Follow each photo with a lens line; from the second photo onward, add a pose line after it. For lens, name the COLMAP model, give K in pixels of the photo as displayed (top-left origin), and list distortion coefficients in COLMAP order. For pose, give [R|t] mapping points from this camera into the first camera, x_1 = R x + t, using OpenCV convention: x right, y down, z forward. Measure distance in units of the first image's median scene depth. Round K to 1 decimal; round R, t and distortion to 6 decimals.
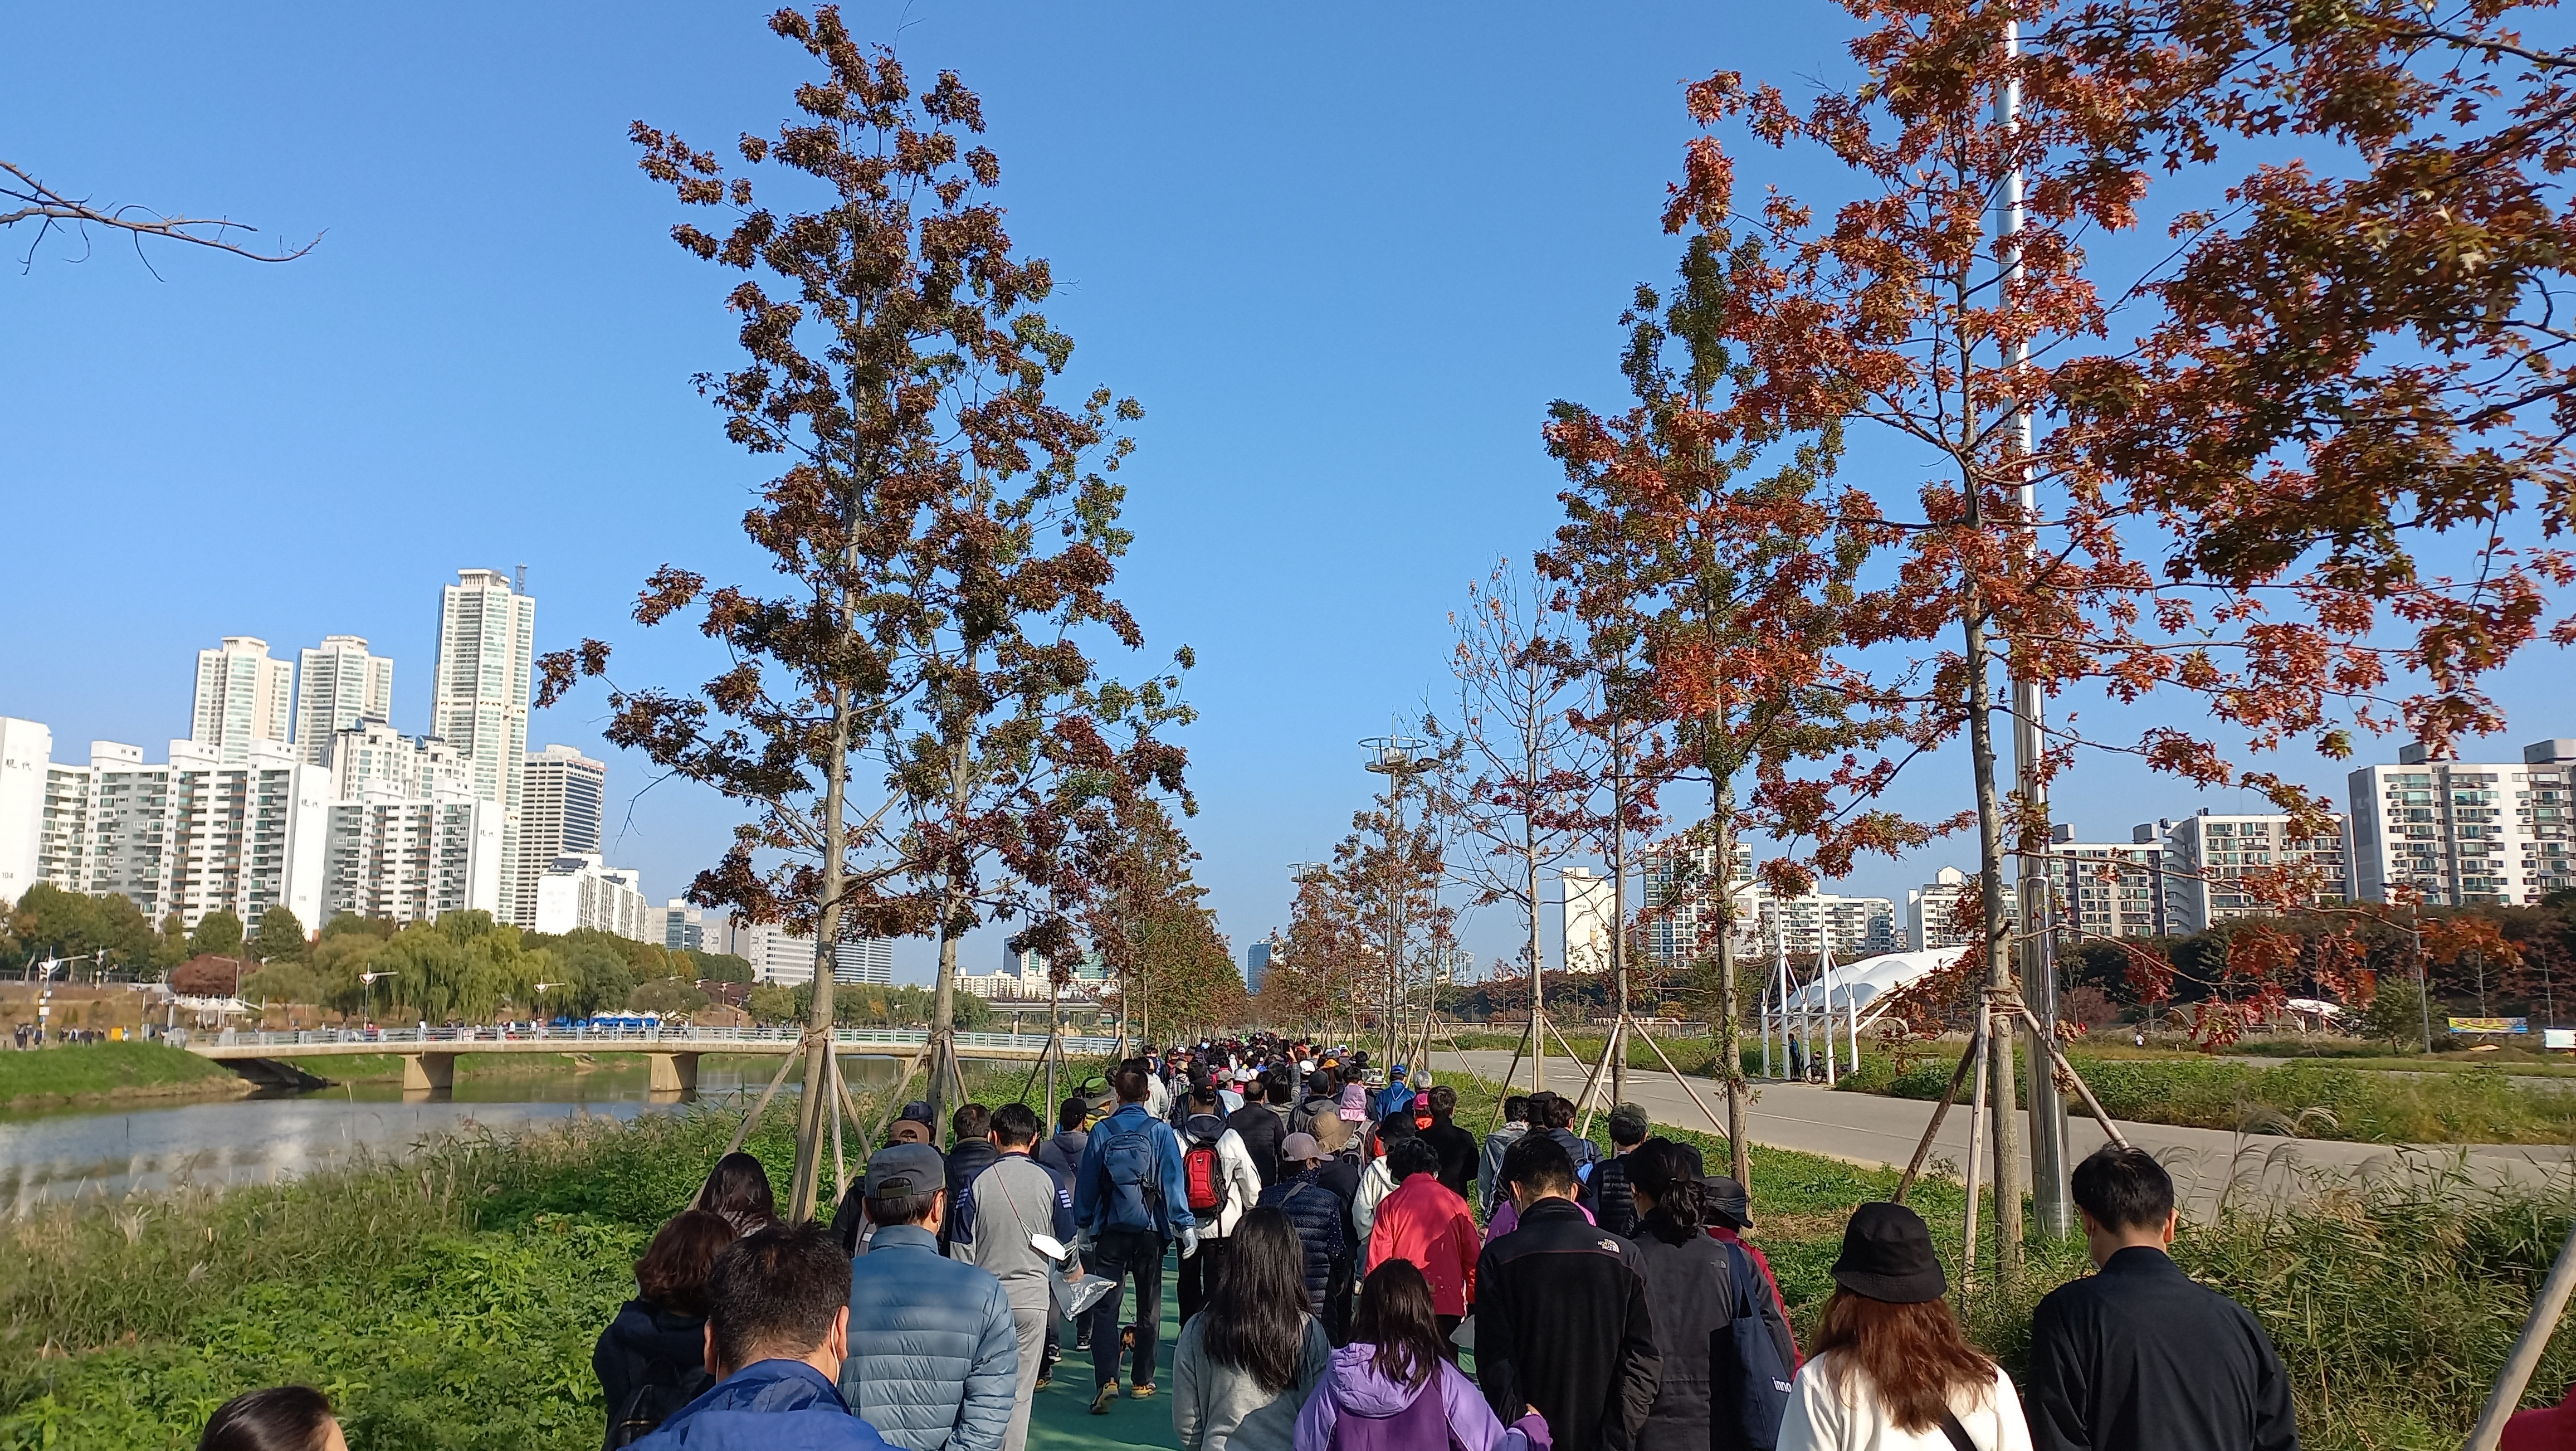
lens RADIAL K [[1736.4, 0, 1288.0], [0, 1736.4, 725.5], [0, 0, 1]] dist [0.000096, -0.001365]
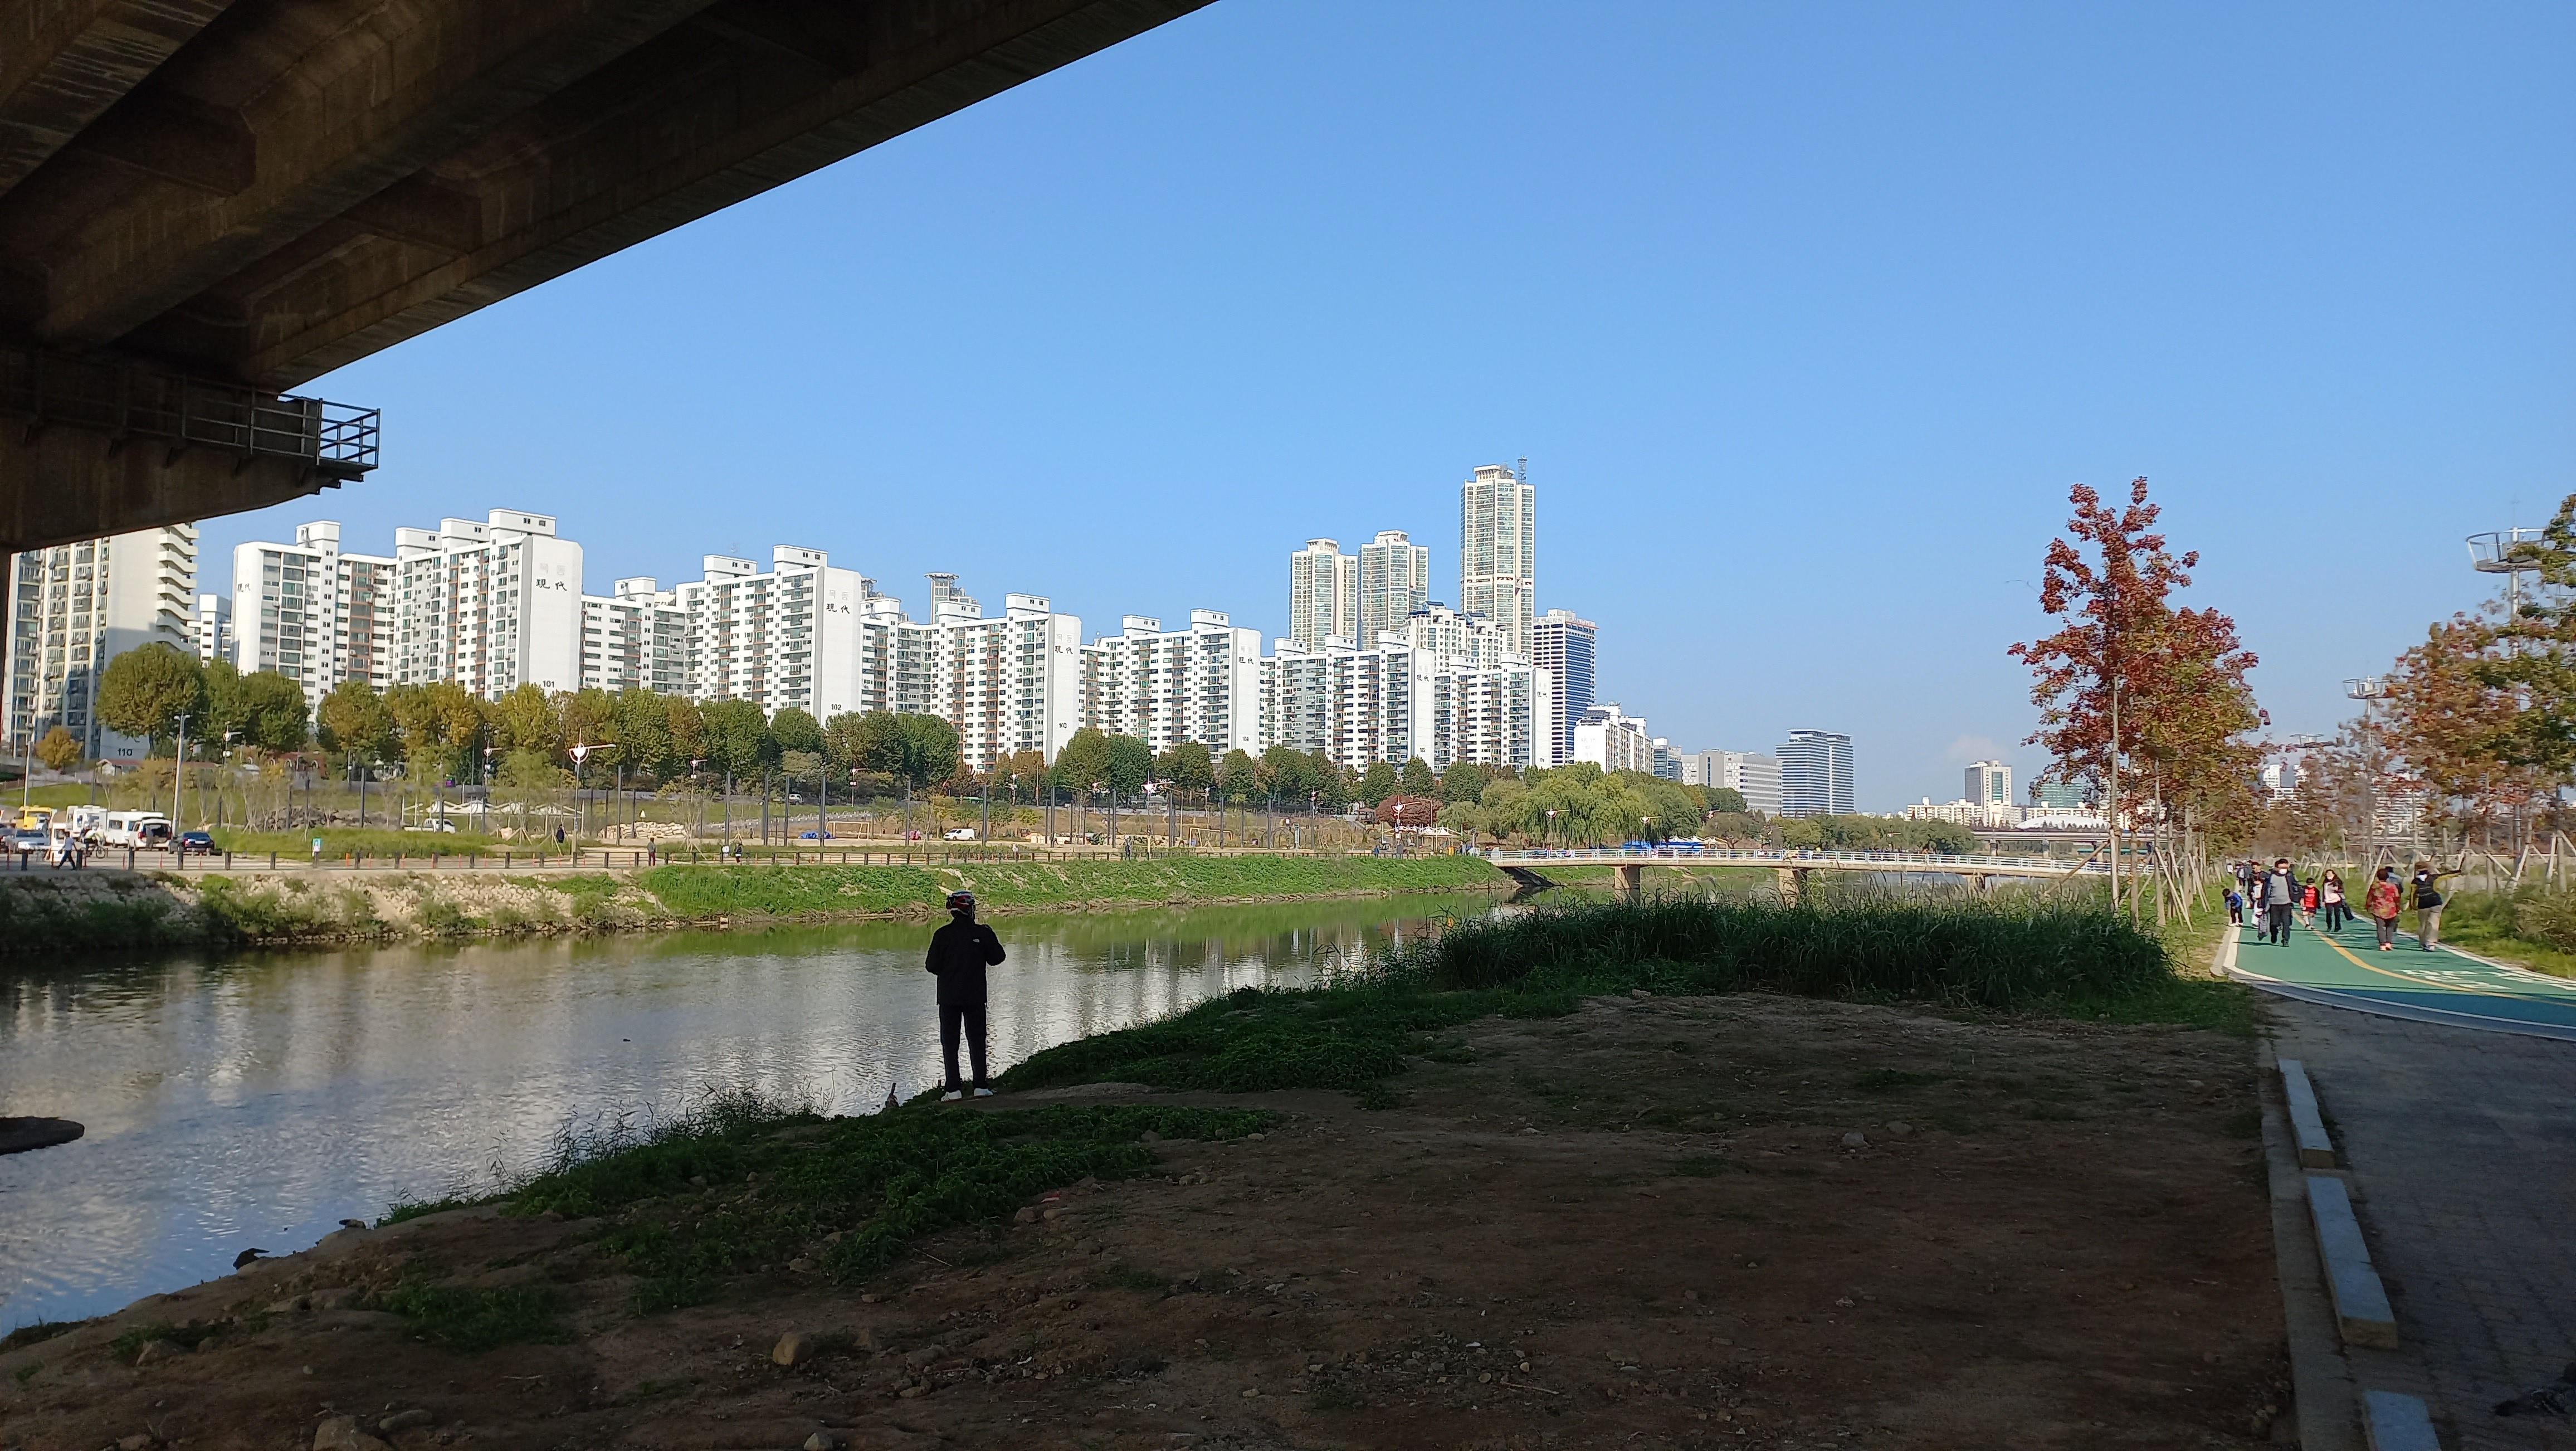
lens RADIAL K [[1736.4, 0, 1288.0], [0, 1736.4, 725.5], [0, 0, 1]] dist [0.000096, -0.001365]
pose [[0.867560, -0.024379, -0.496734, -0.003115], [0.073477, 0.994120, 0.079540, -0.029138], [0.491874, -0.105504, 0.864250, -0.172592]]
